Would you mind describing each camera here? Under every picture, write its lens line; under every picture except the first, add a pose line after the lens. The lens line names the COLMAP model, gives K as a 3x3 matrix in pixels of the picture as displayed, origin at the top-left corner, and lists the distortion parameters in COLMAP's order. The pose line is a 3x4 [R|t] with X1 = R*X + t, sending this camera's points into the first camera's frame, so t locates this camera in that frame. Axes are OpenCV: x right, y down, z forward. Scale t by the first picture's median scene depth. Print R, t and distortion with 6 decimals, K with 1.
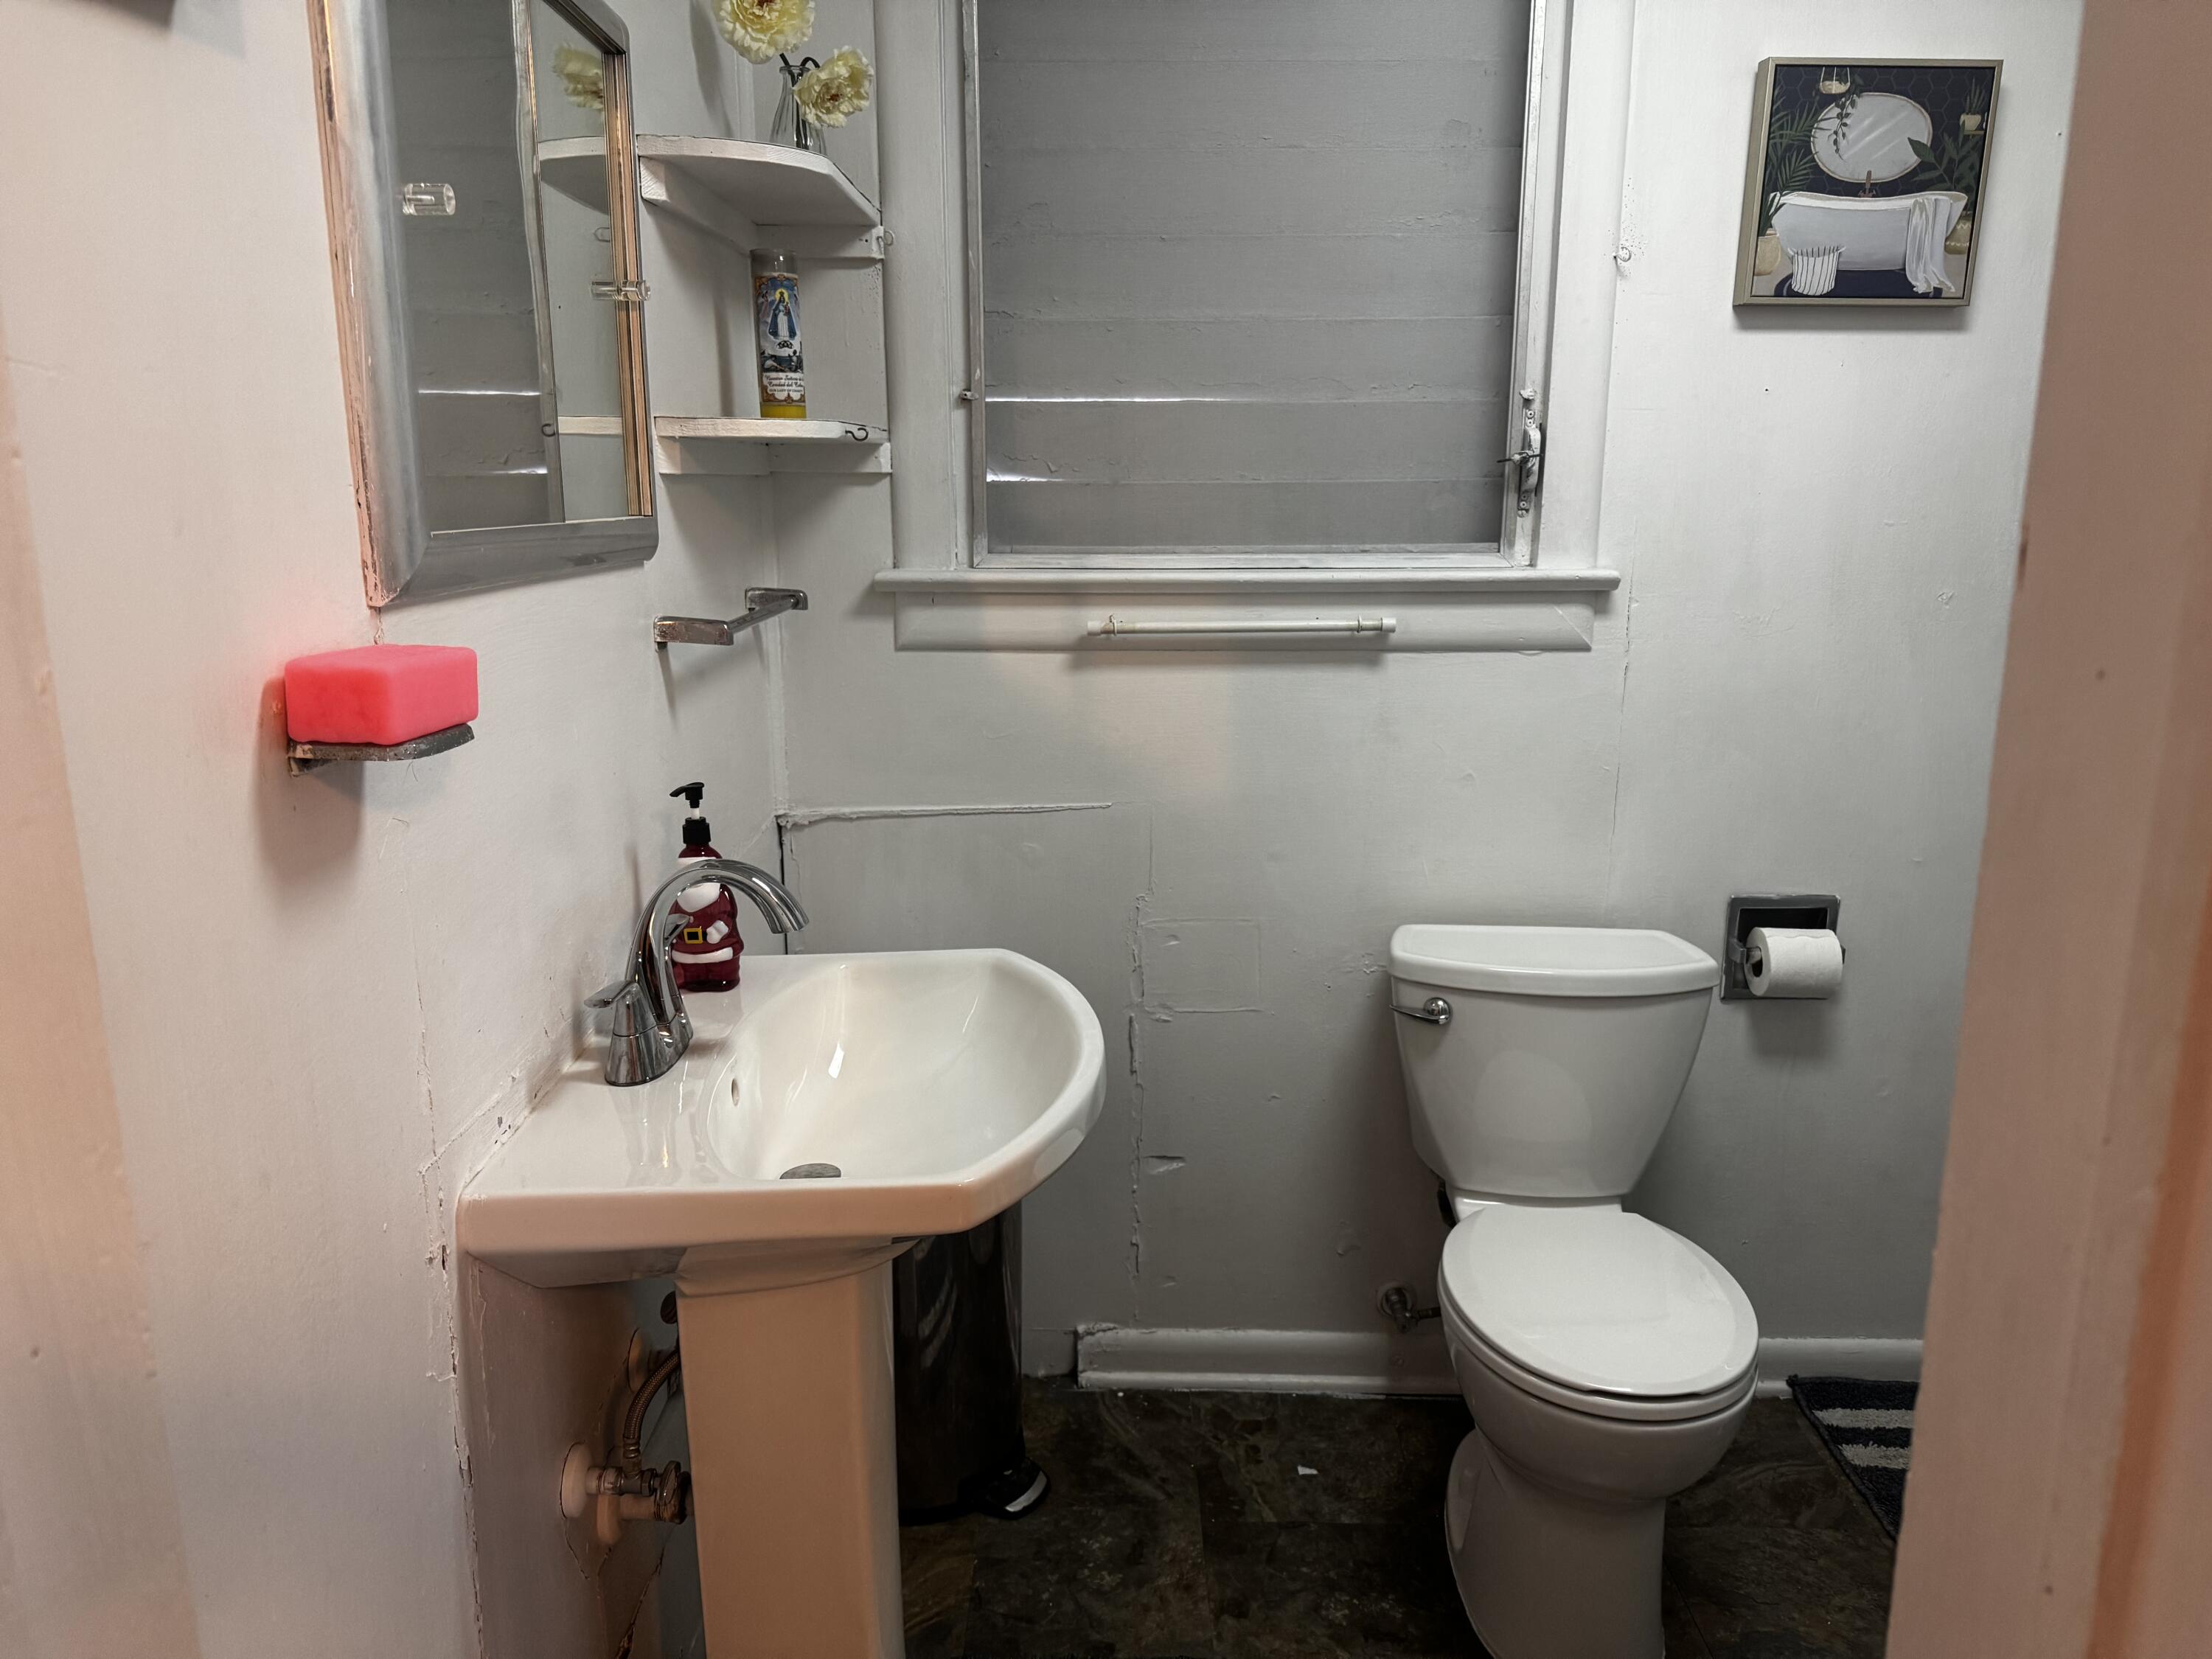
lens RADIAL K [[1534.5, 0, 1110.8], [0, 1534.5, 830.3], [0, 0, 1]] dist [0.069630, -0.106326]
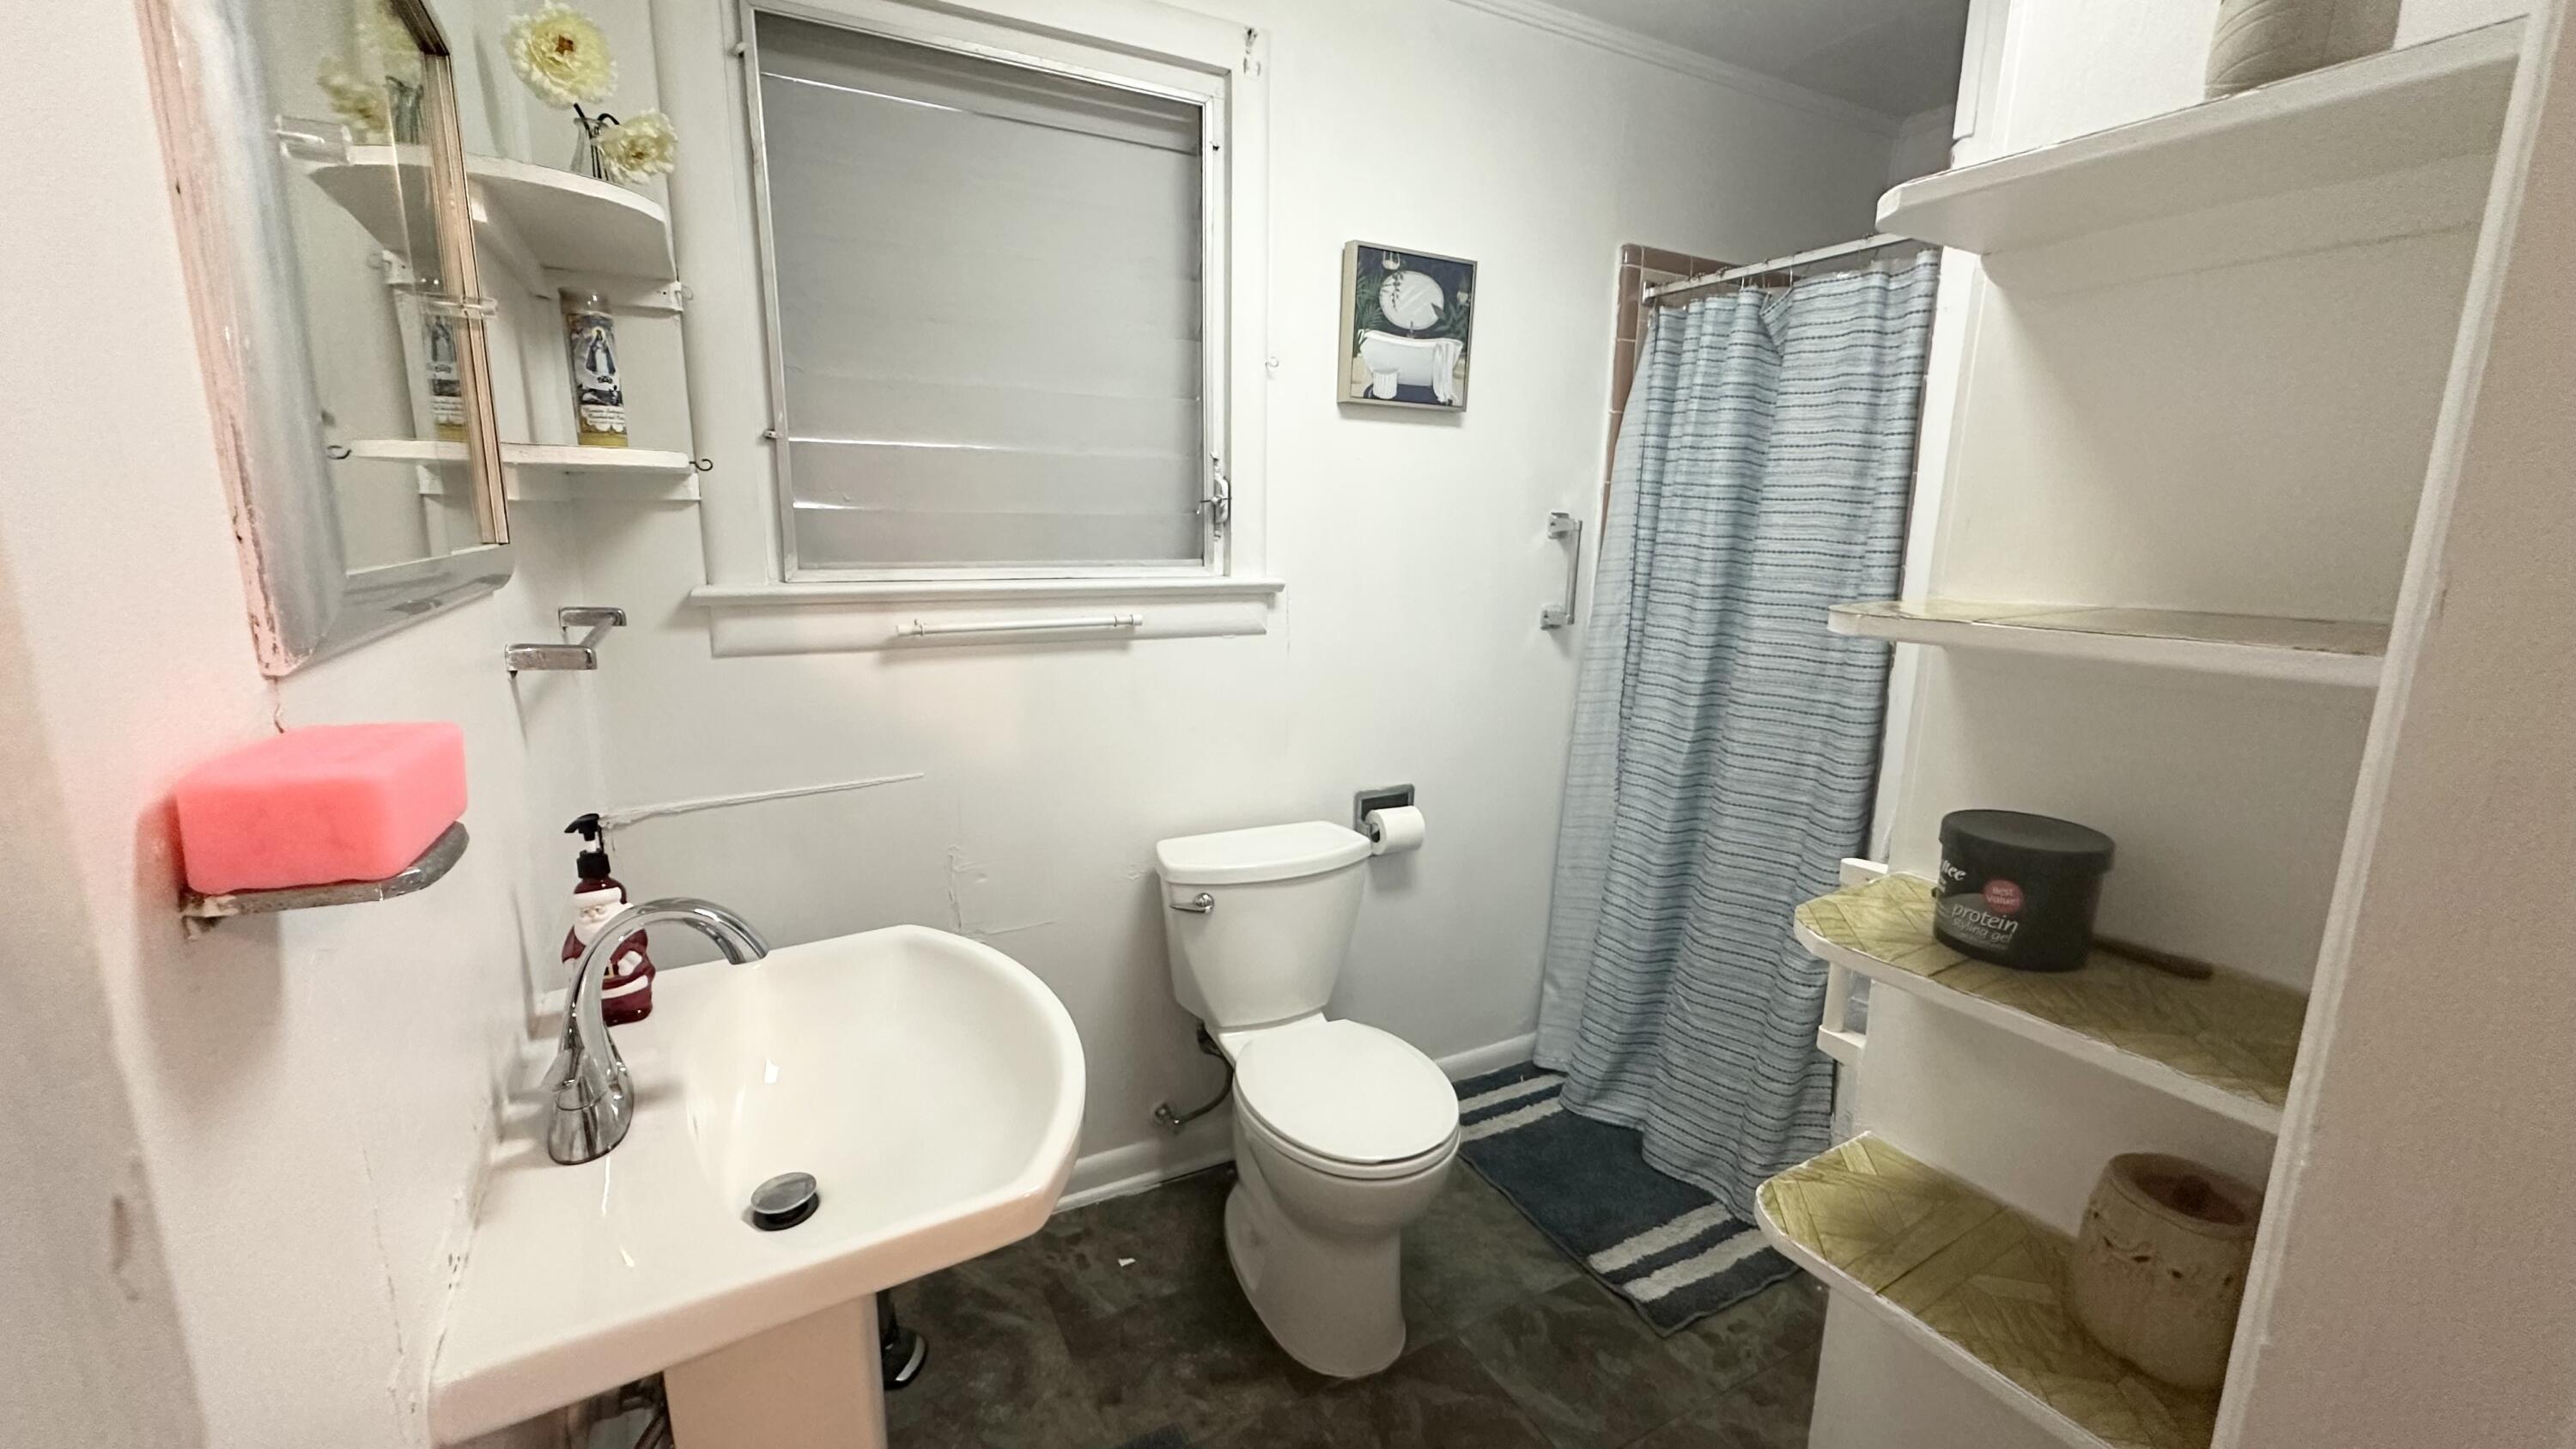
lens RADIAL K [[1025.0, 0, 1286.2], [0, 1025.0, 722.5], [0, 0, 1]] dist [0.000103, 0.000364]
pose [[0.881236, -0.080427, 0.465783, -0.132739], [0.086874, 0.996190, 0.007650, -0.042440], [-0.464624, 0.033723, 0.884866, 0.159054]]
